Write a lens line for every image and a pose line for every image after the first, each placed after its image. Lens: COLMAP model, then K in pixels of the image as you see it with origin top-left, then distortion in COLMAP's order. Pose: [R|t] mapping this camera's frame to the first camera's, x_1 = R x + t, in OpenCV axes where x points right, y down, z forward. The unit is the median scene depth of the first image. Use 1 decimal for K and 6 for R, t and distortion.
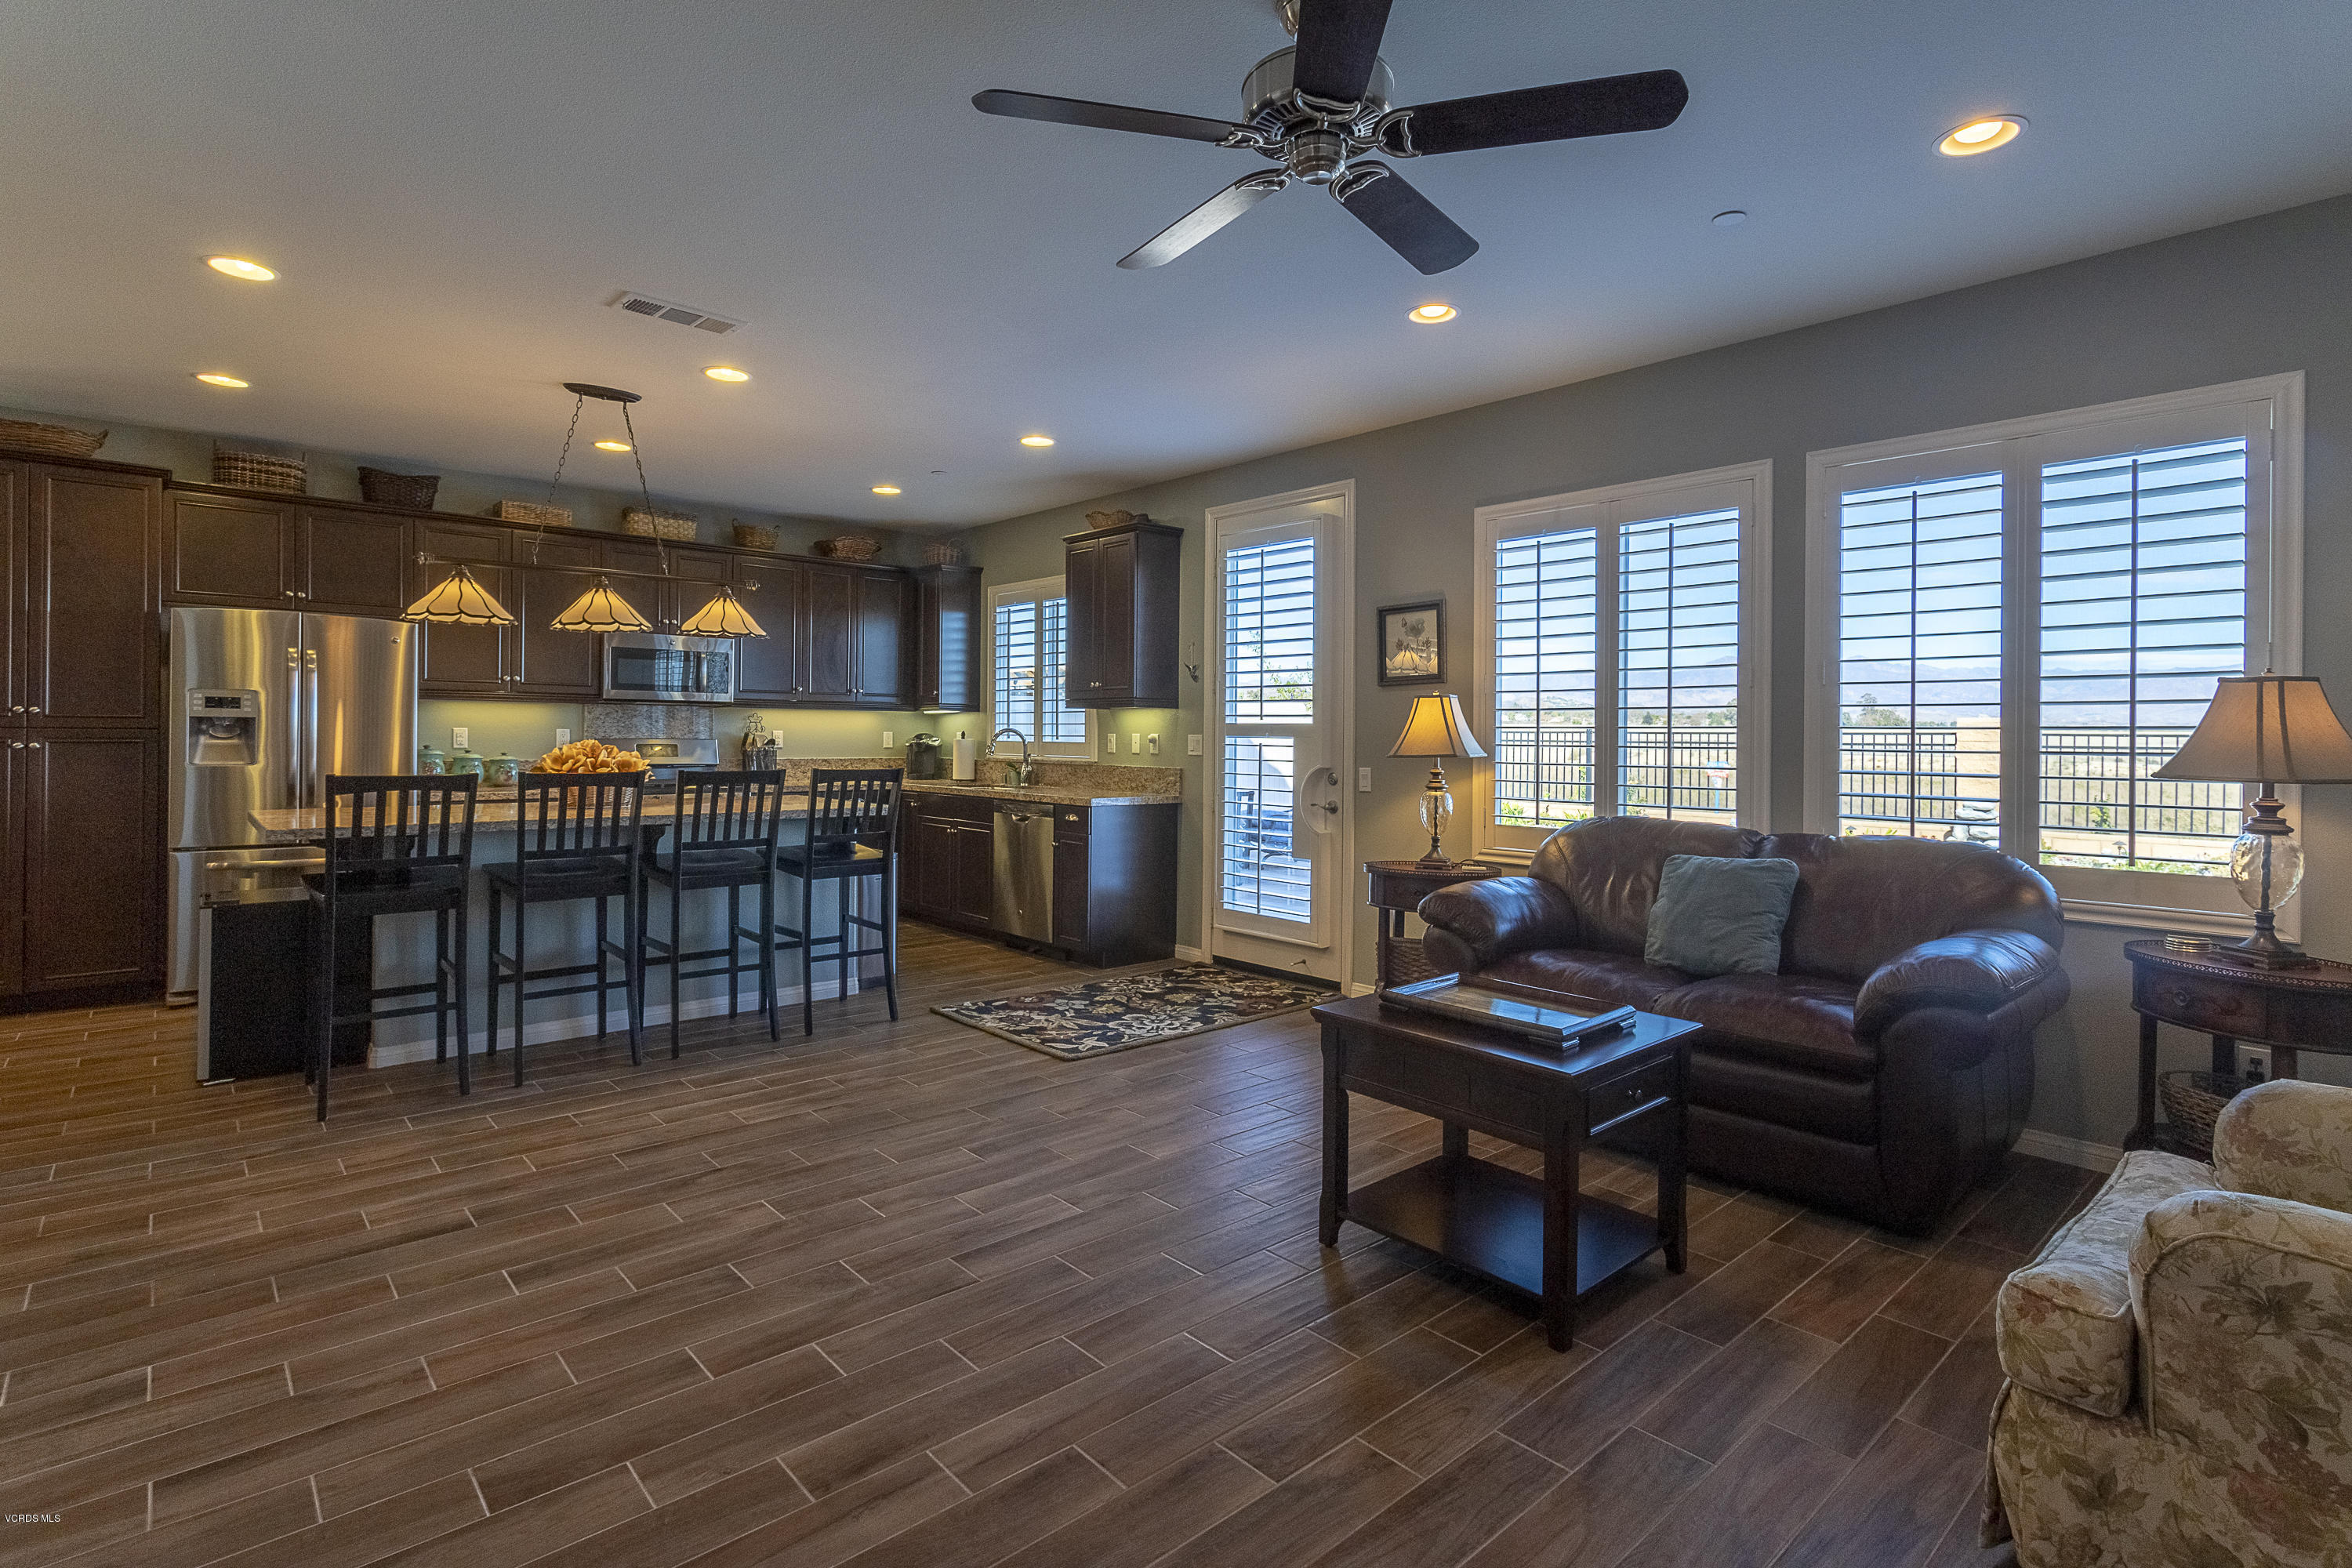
lens RADIAL K [[1145.0, 0, 1189.1], [0, 1145.0, 736.4], [0, 0, 1]] dist [0.001780, 0.004018]
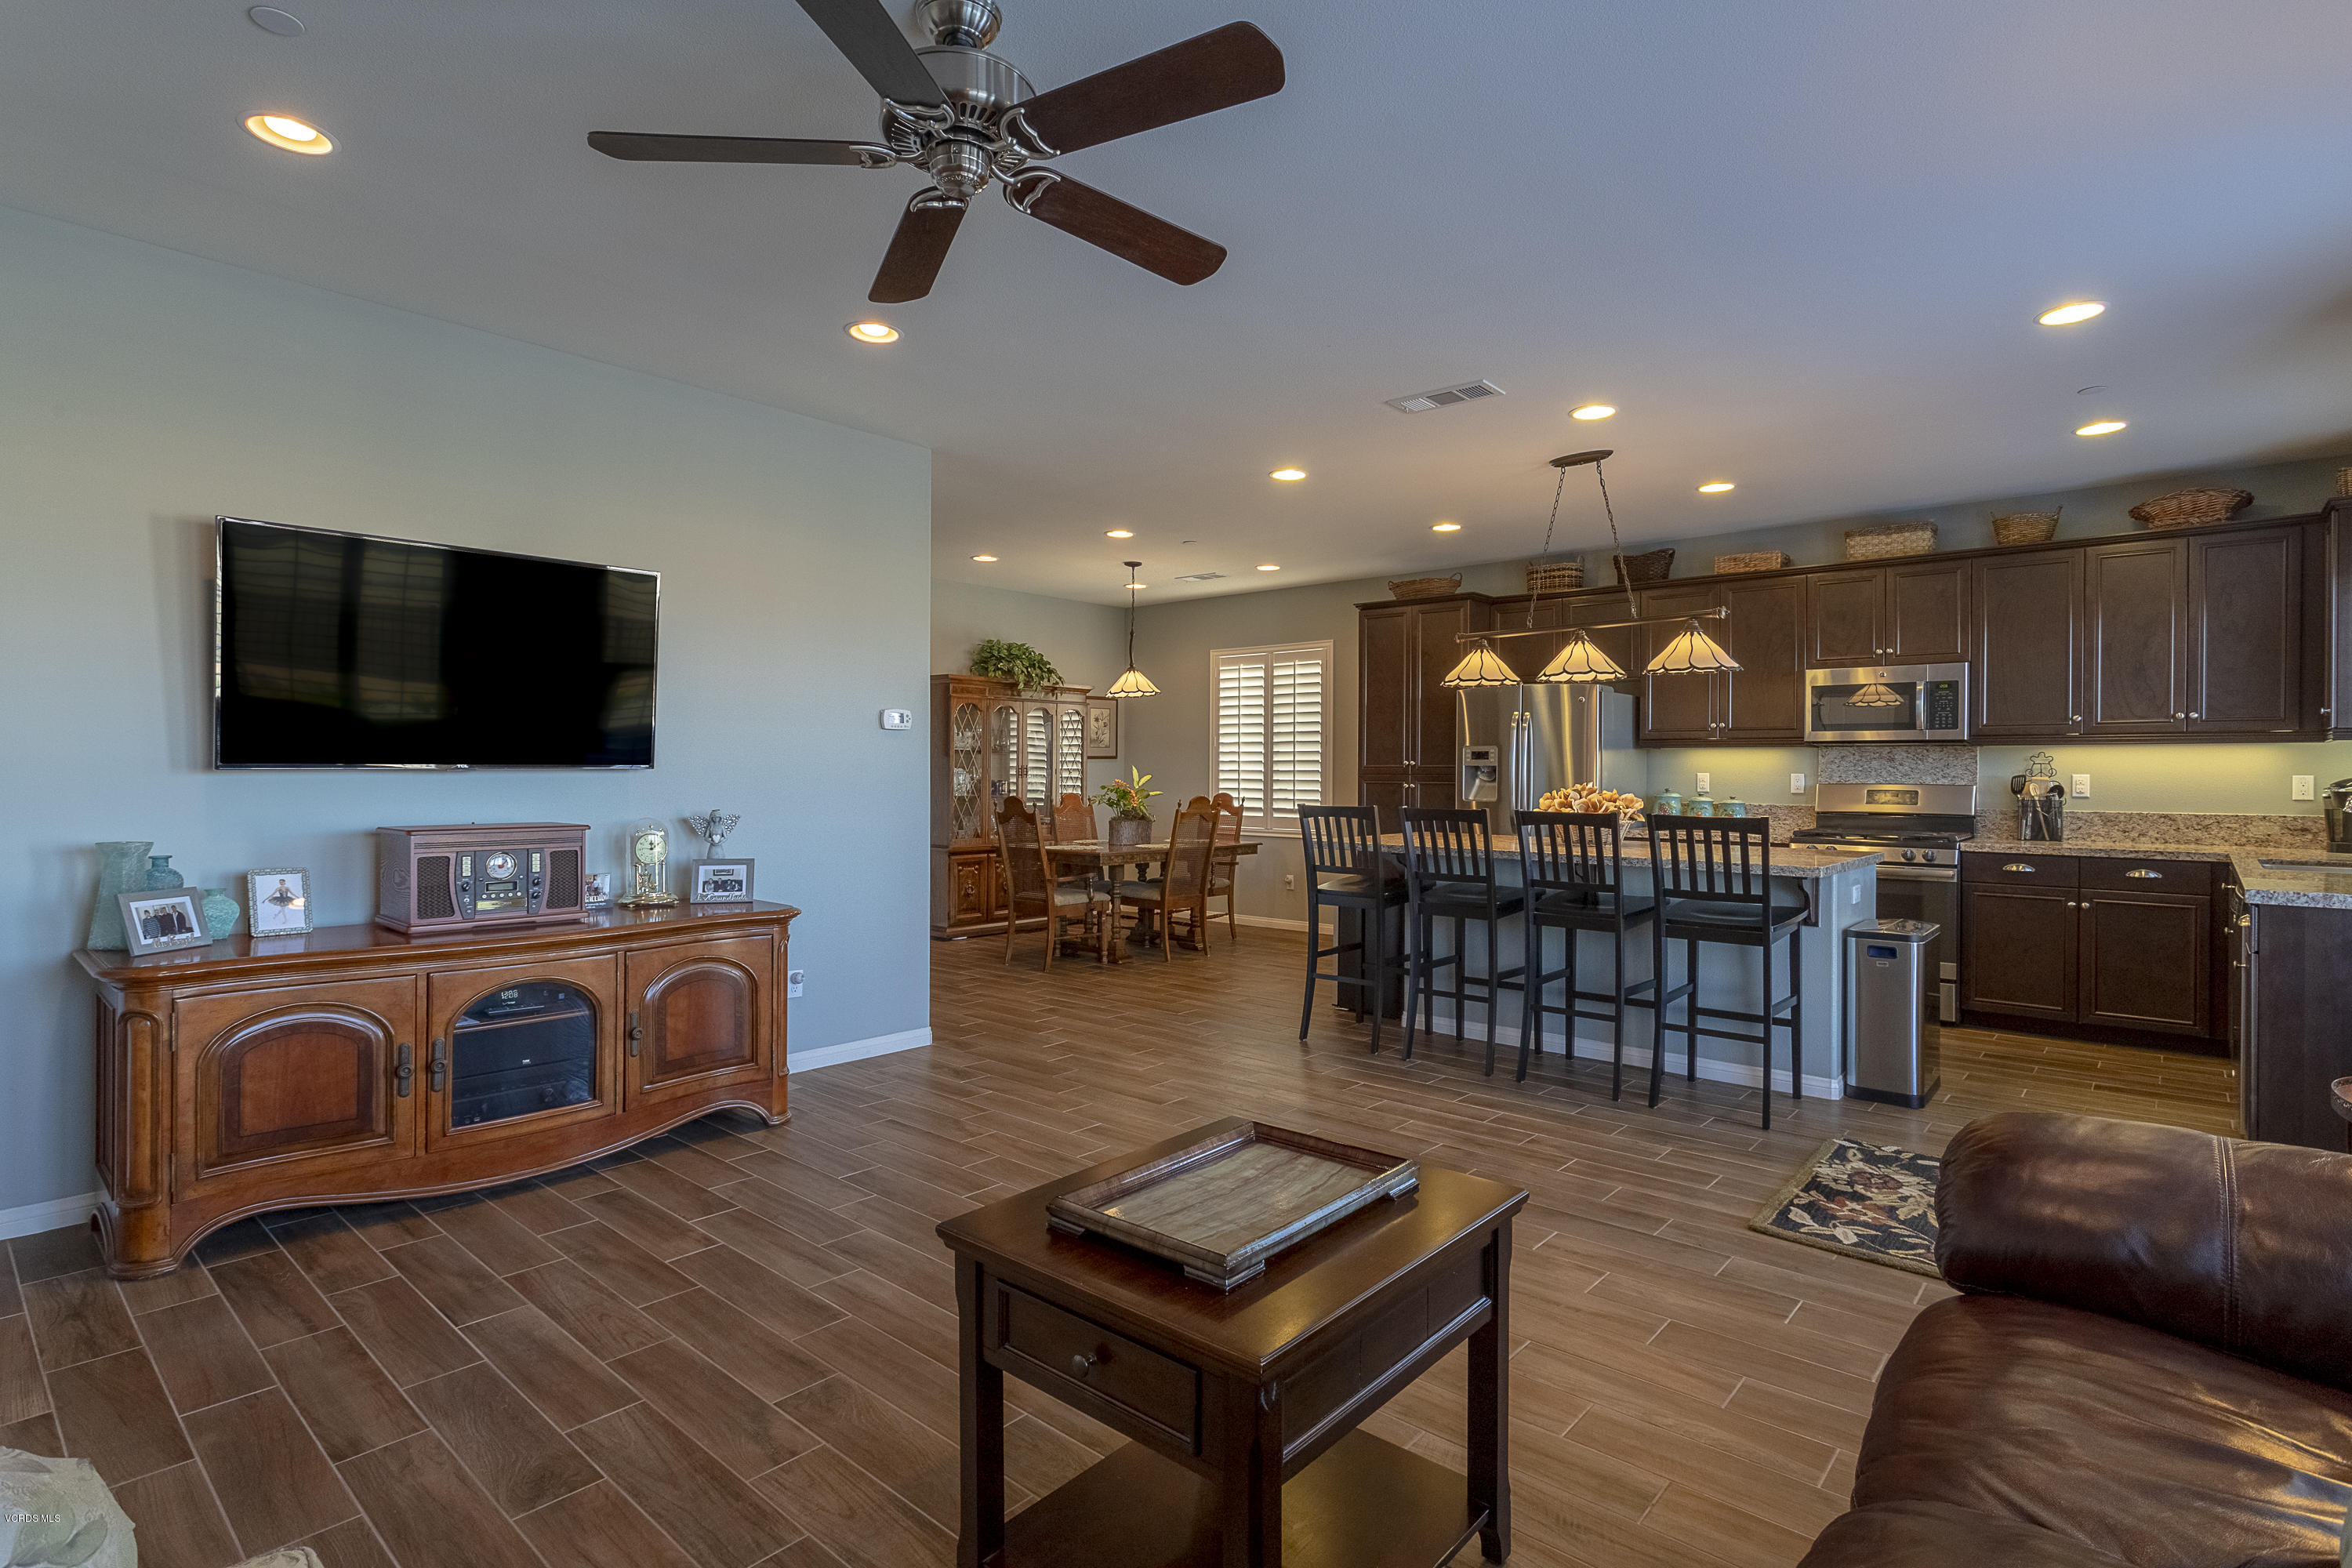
lens RADIAL K [[1145.0, 0, 1175.2], [0, 1145.0, 780.7], [0, 0, 1]] dist [0.001780, 0.004018]
pose [[0.113871, -0.001975, -0.993494, 0.498497], [-0.005612, 0.999981, -0.002631, 0.006423], [0.993480, 0.005875, 0.113858, 0.492615]]
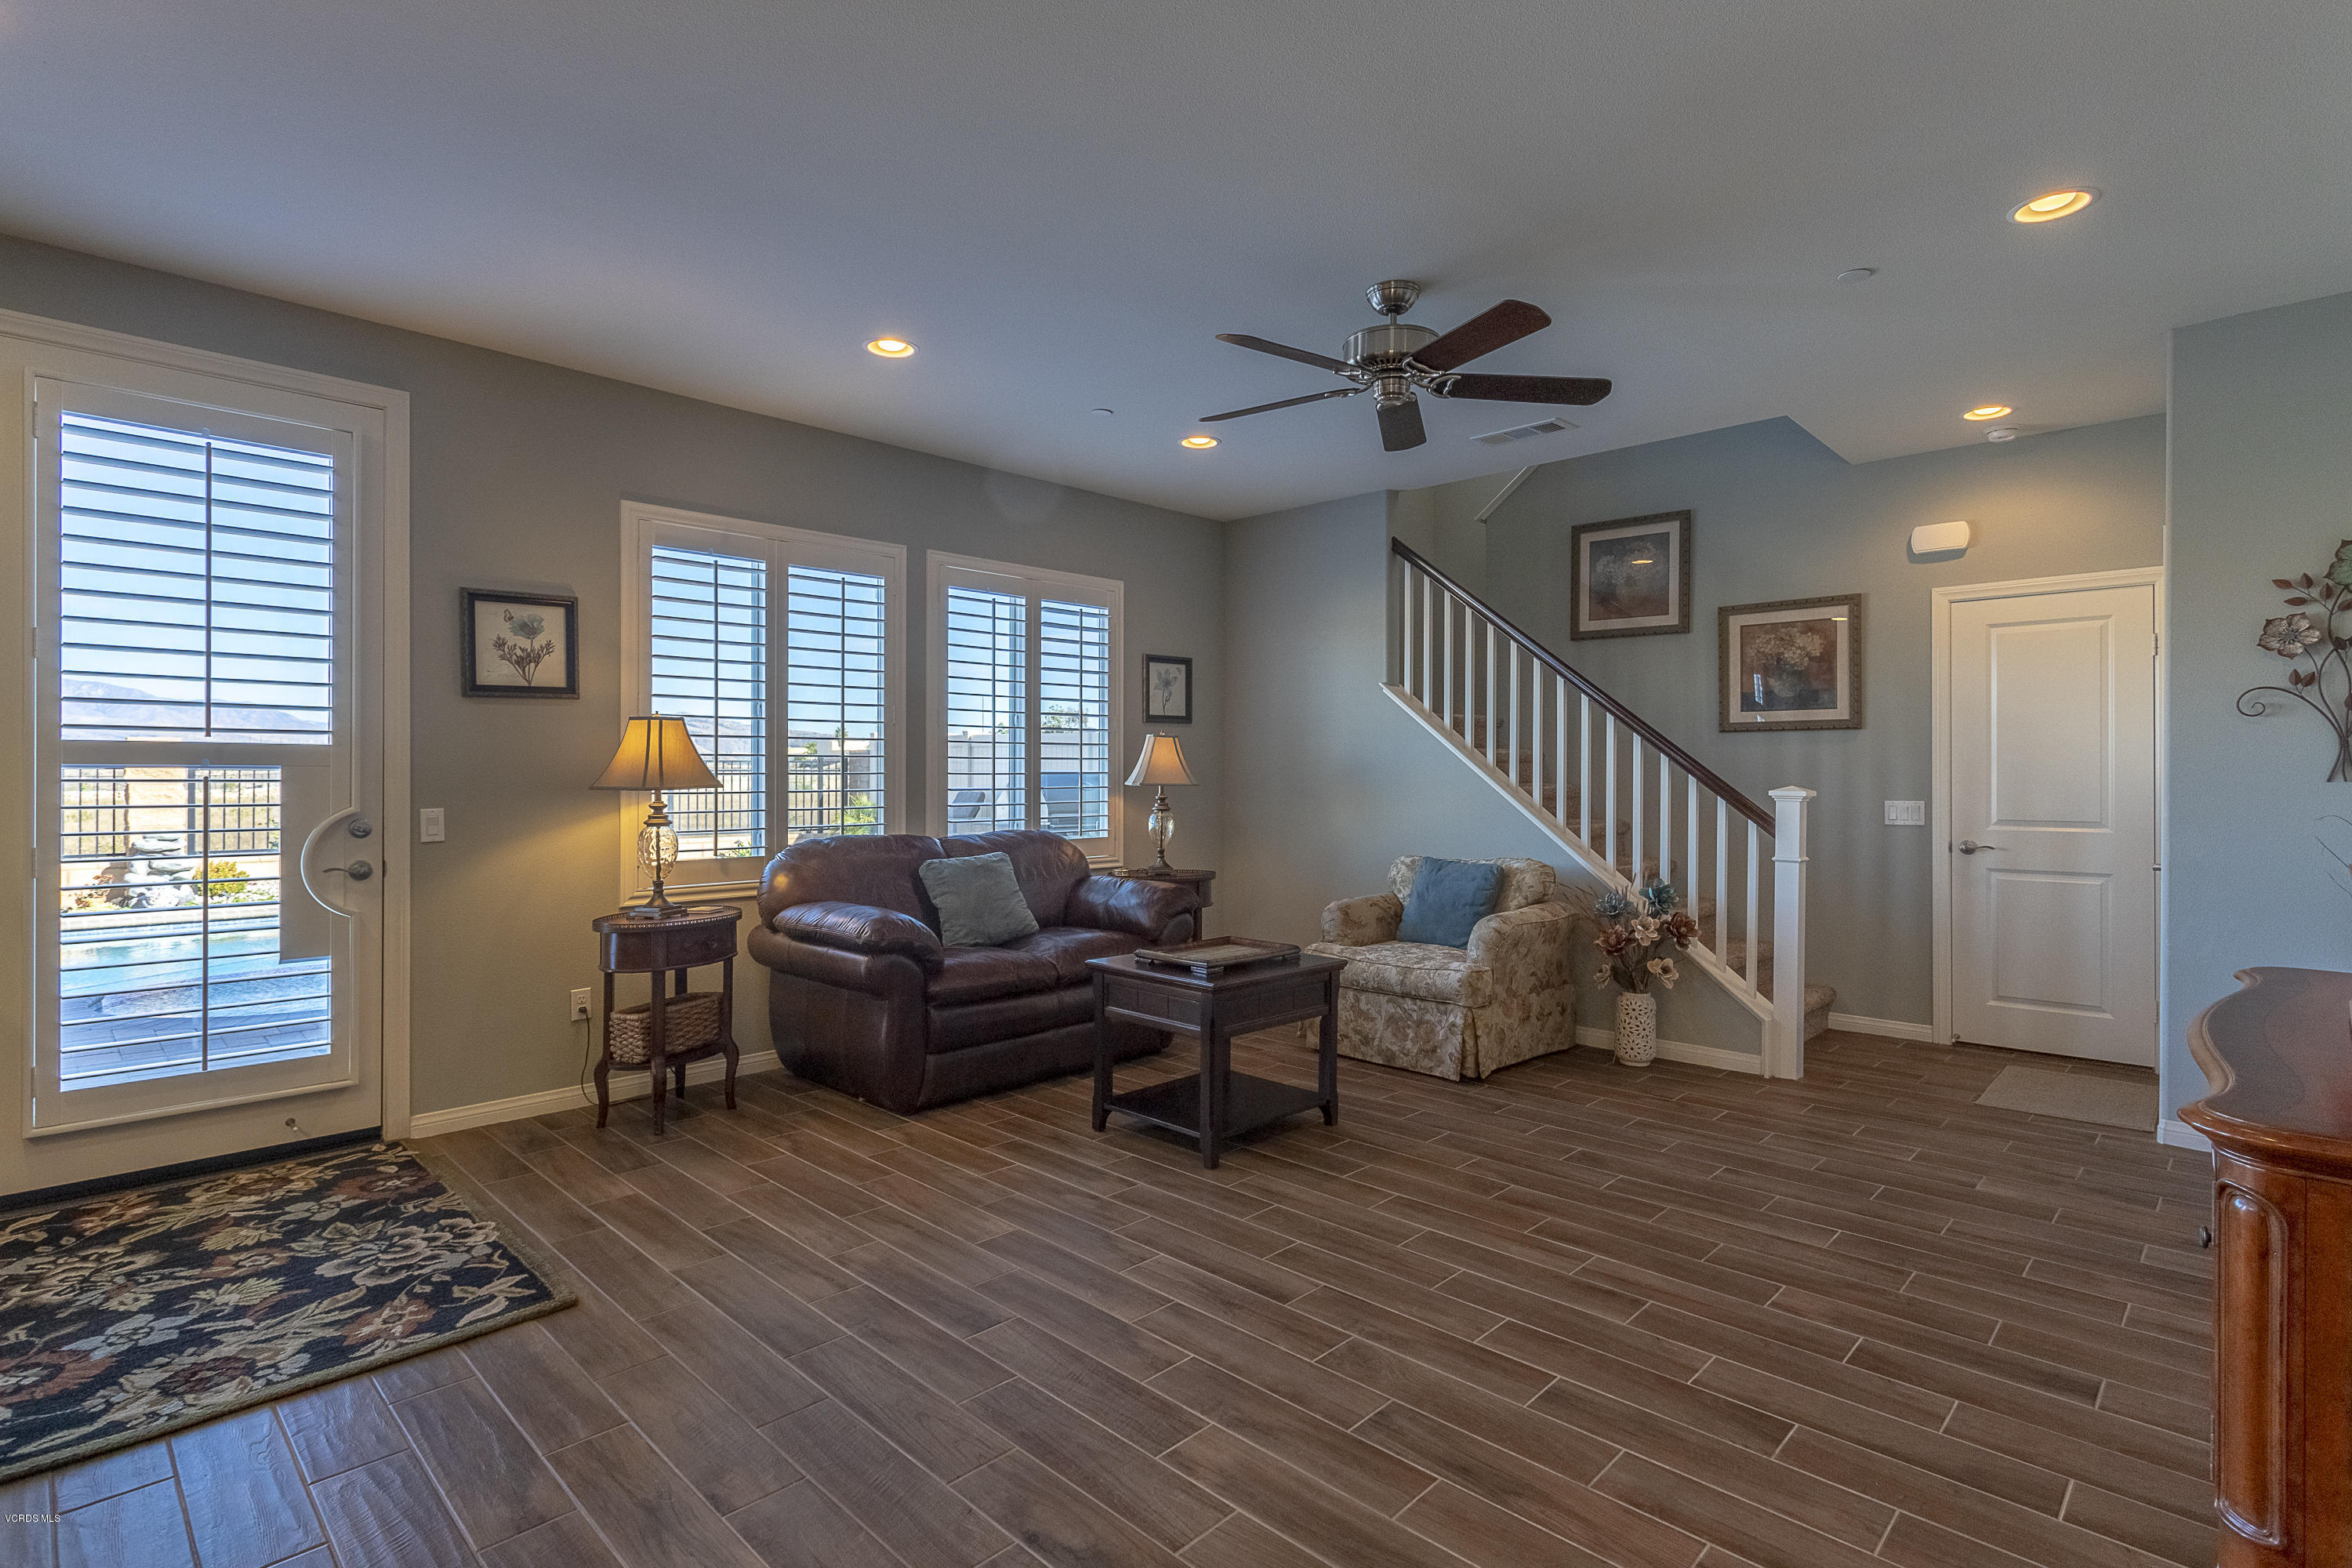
lens RADIAL K [[1145.0, 0, 1186.5], [0, 1145.0, 776.0], [0, 0, 1]] dist [0.001780, 0.004018]
pose [[-0.072143, -0.015216, 0.997278, -0.643930], [-0.002428, 0.999883, 0.015081, -0.005296], [-0.997391, -0.001334, -0.072172, 0.635315]]
